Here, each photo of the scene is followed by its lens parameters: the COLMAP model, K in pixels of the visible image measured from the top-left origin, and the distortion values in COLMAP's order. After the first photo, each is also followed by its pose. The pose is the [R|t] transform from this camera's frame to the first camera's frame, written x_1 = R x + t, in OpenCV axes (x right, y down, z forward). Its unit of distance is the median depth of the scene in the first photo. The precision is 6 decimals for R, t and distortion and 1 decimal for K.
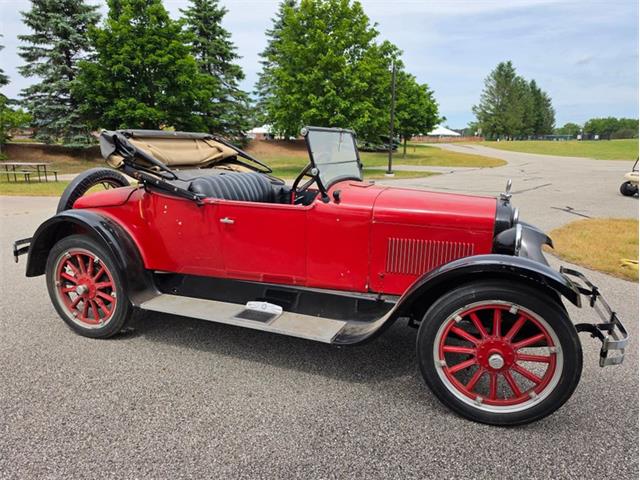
lens RADIAL K [[456.6, 0, 316.6], [0, 456.6, 242.5], [0, 0, 1]] dist [0.004106, -0.015230]
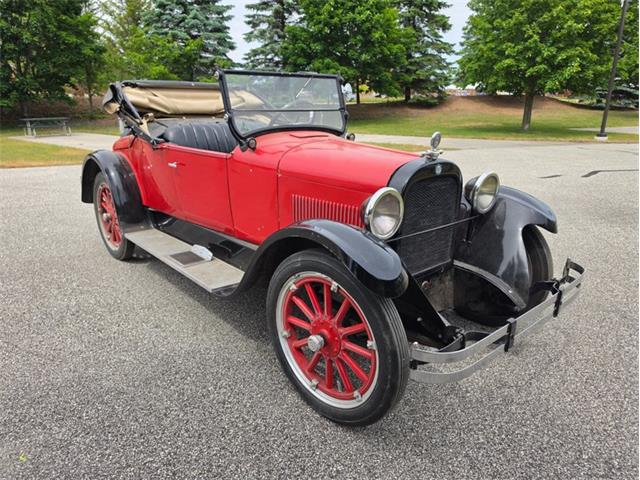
lens RADIAL K [[448.5, 0, 308.5], [0, 448.5, 240.8], [0, 0, 1]] dist [0.062017, -0.097365]
pose [[0.883564, 0.131558, -0.449452, 0.077448], [-0.093189, 0.989929, 0.106563, -0.001881], [0.458945, -0.052272, 0.886926, 0.026923]]
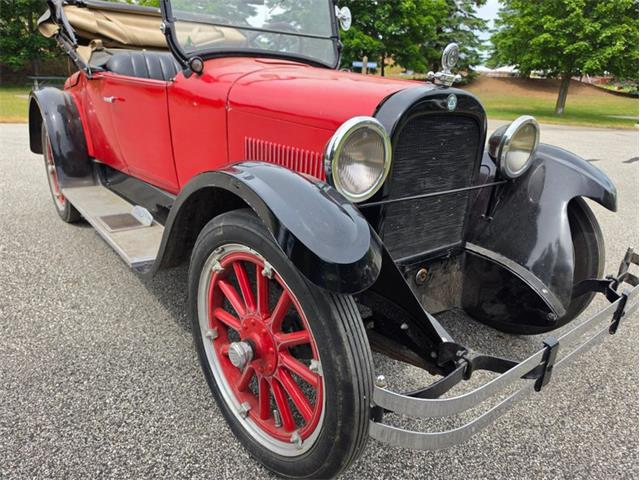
lens RADIAL K [[453.8, 0, 310.0], [0, 453.8, 241.1], [0, 0, 1]] dist [0.000247, -0.008360]
pose [[0.858065, 0.200643, -0.472723, 0.073597], [-0.143943, 0.977585, 0.153648, 0.003166], [0.492956, -0.063794, 0.867713, 0.060759]]
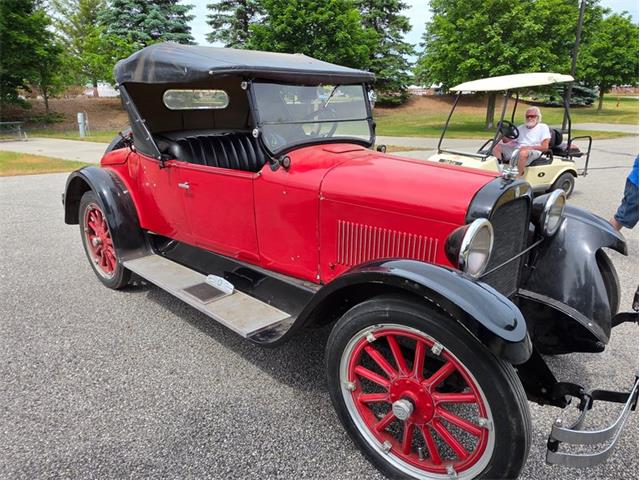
lens RADIAL K [[444.6, 0, 306.5], [0, 444.6, 240.6], [0, 0, 1]] dist [0.011751, -0.008913]
pose [[0.920024, 0.103159, -0.378040, 0.051620], [-0.068058, 0.992130, 0.105100, -0.006503], [0.385907, -0.070966, 0.919804, 0.034128]]
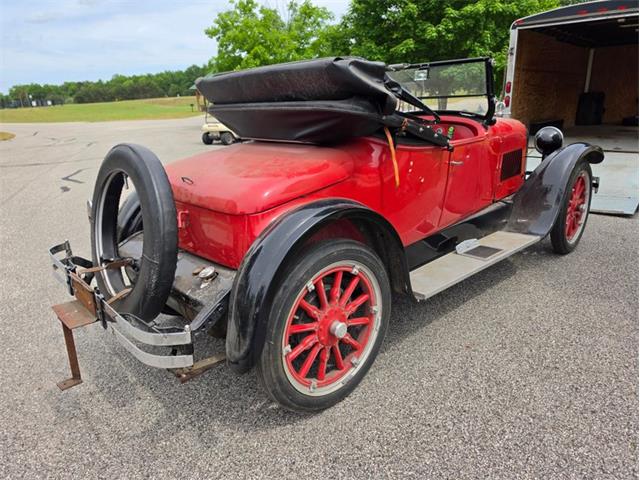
lens RADIAL K [[456.6, 0, 316.6], [0, 456.6, 242.5], [0, 0, 1]] dist [0.004106, -0.015230]
pose [[0.431260, -0.294421, 0.852837, -0.156956], [0.238234, 0.948869, 0.207104, -0.021342], [-0.870207, 0.113859, 0.479350, 0.113343]]
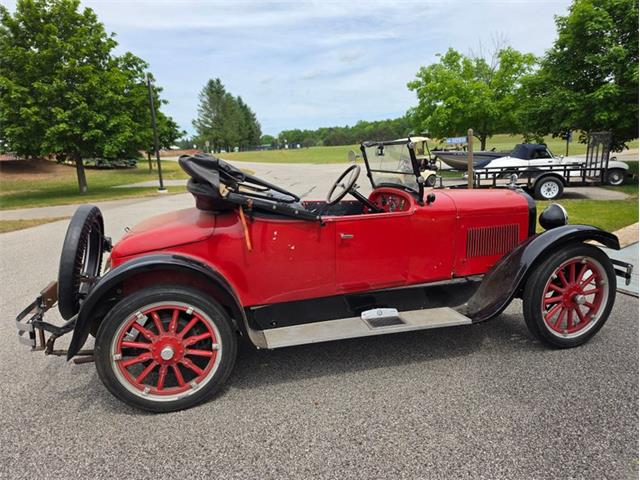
lens RADIAL K [[453.3, 0, 317.1], [0, 453.3, 238.2], [0, 0, 1]] dist [0.057377, -0.109453]
pose [[0.812368, -0.147147, 0.564274, -0.112305], [0.167415, 0.985756, 0.016036, -0.009766], [-0.558596, 0.081441, 0.825432, 0.028516]]
